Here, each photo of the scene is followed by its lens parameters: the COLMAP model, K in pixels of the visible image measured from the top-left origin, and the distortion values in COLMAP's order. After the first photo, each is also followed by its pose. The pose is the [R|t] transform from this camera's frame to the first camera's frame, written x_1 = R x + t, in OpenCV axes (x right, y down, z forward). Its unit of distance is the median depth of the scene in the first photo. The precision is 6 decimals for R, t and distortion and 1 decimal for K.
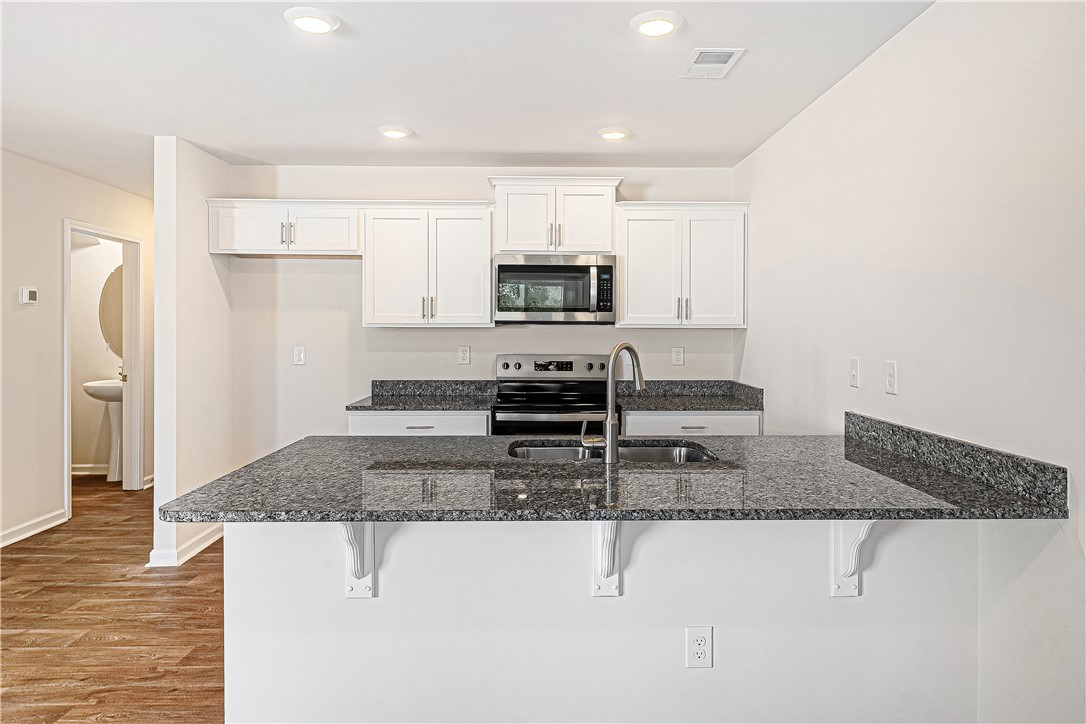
lens RADIAL K [[678.4, 0, 550.4], [0, 678.4, 328.4], [0, 0, 1]] dist [0.013840, 0.001328]
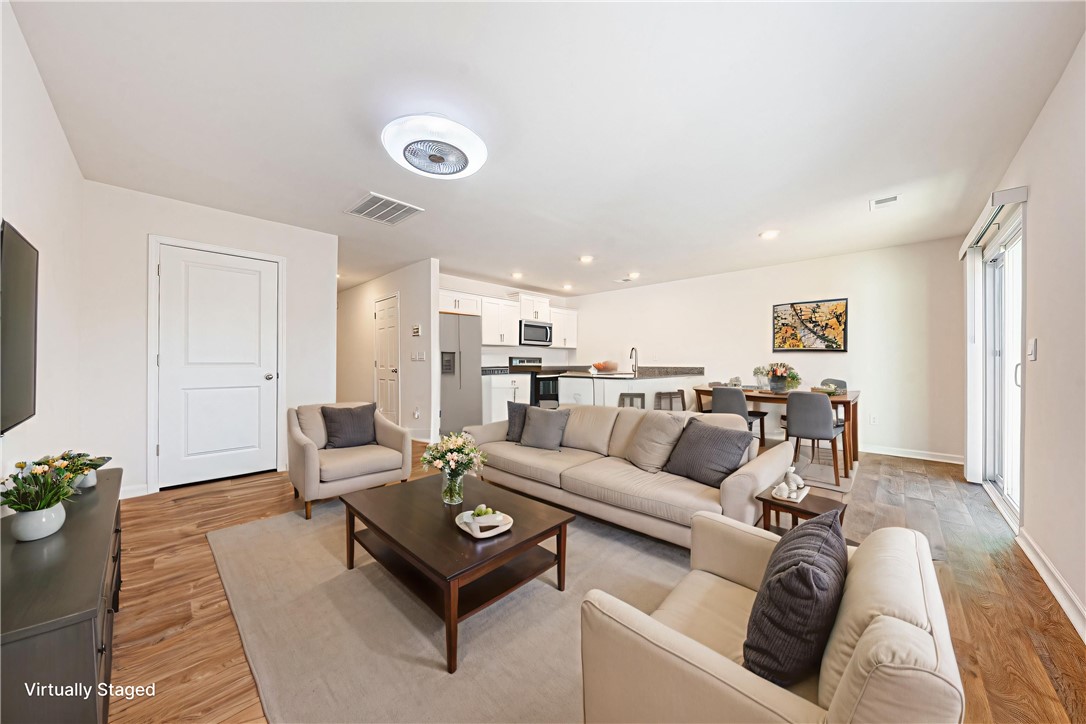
lens RADIAL K [[376.4, 0, 543.9], [0, 376.4, 363.3], [0, 0, 1]] dist [0.001505, 0.000031]
pose [[0.698955, -0.000451, 0.715165, -1.120558], [-0.002443, 0.999992, 0.003018, 0.064257], [-0.715161, -0.003856, 0.698949, -0.148951]]
